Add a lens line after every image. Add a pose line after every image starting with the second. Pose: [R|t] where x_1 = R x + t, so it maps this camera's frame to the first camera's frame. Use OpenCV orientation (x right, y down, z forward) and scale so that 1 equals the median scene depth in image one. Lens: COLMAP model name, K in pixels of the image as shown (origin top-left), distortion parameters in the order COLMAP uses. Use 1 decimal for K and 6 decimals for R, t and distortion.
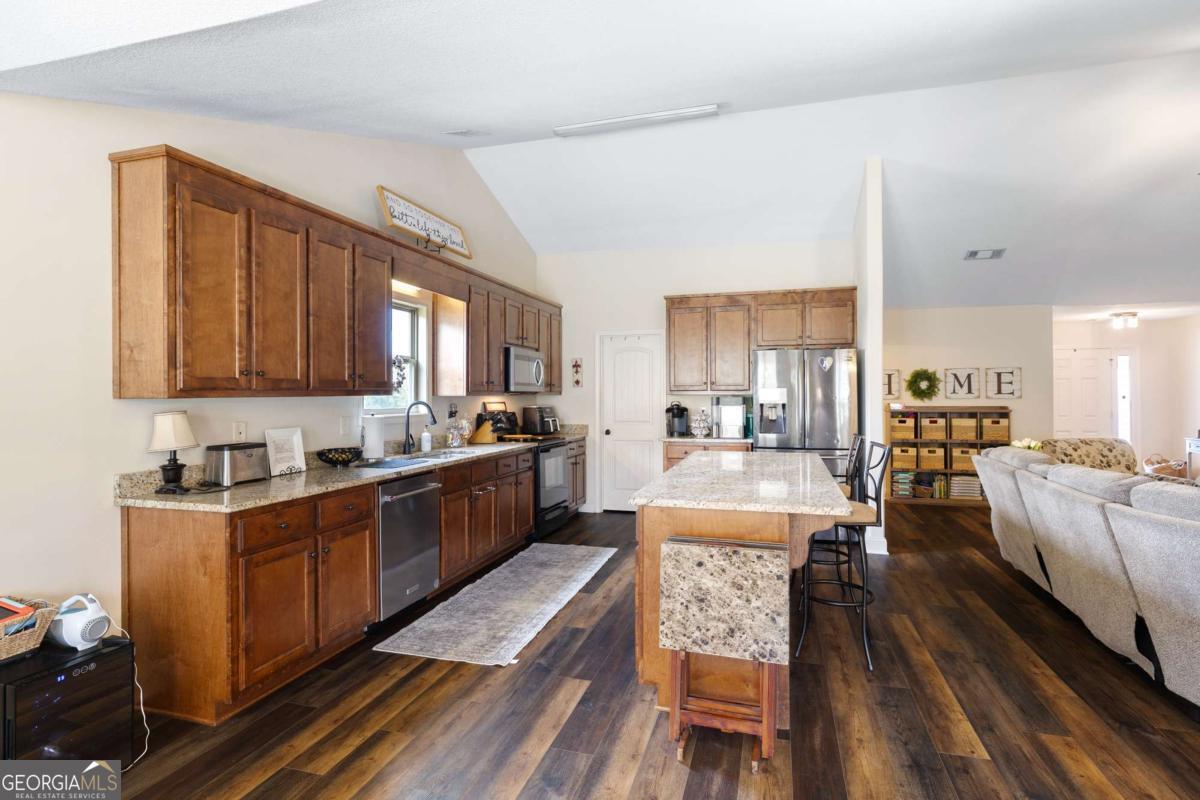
lens RADIAL K [[593.2, 0, 600.4], [0, 593.2, 390.9], [0, 0, 1]] dist [-0.006475, 0.002024]
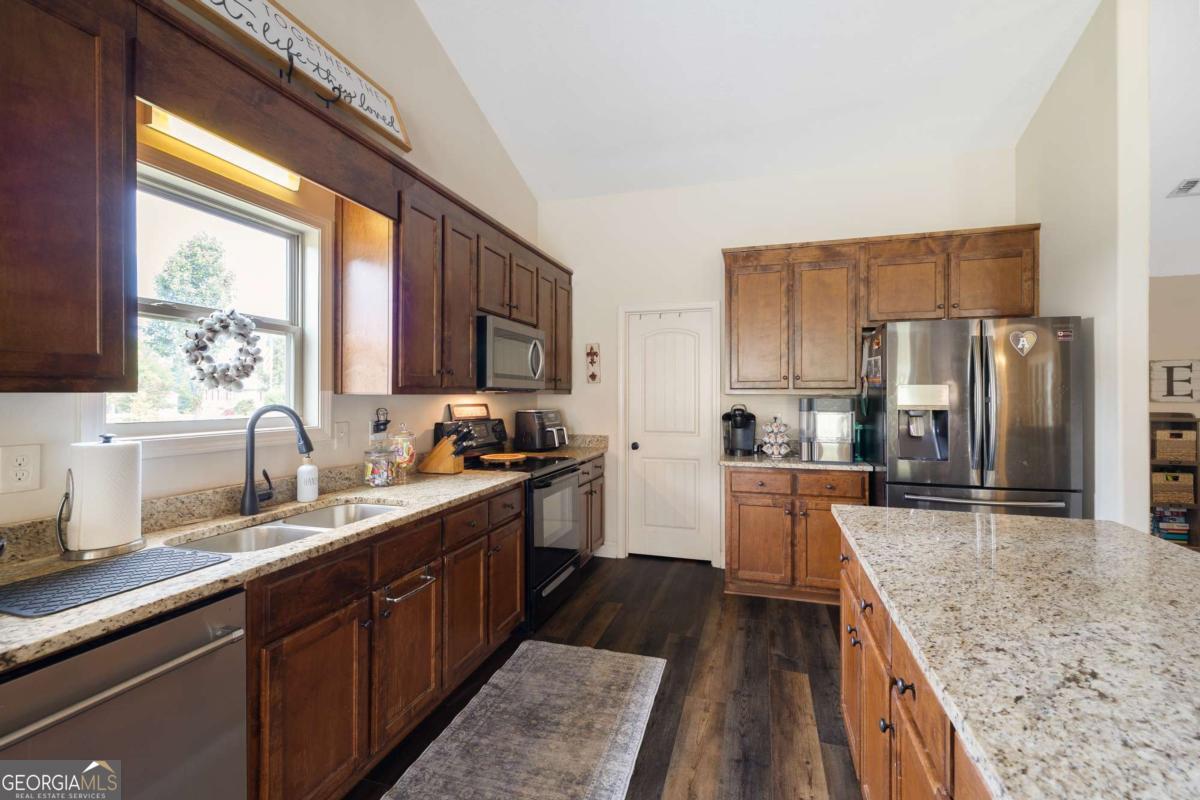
lens RADIAL K [[505.6, 0, 598.6], [0, 505.6, 394.4], [0, 0, 1]] dist [-0.002610, 0.001613]
pose [[0.999844, 0.005135, -0.016886, -0.027516], [-0.005033, 0.999969, 0.006126, 0.004077], [0.016917, -0.006041, 0.999839, 0.486794]]
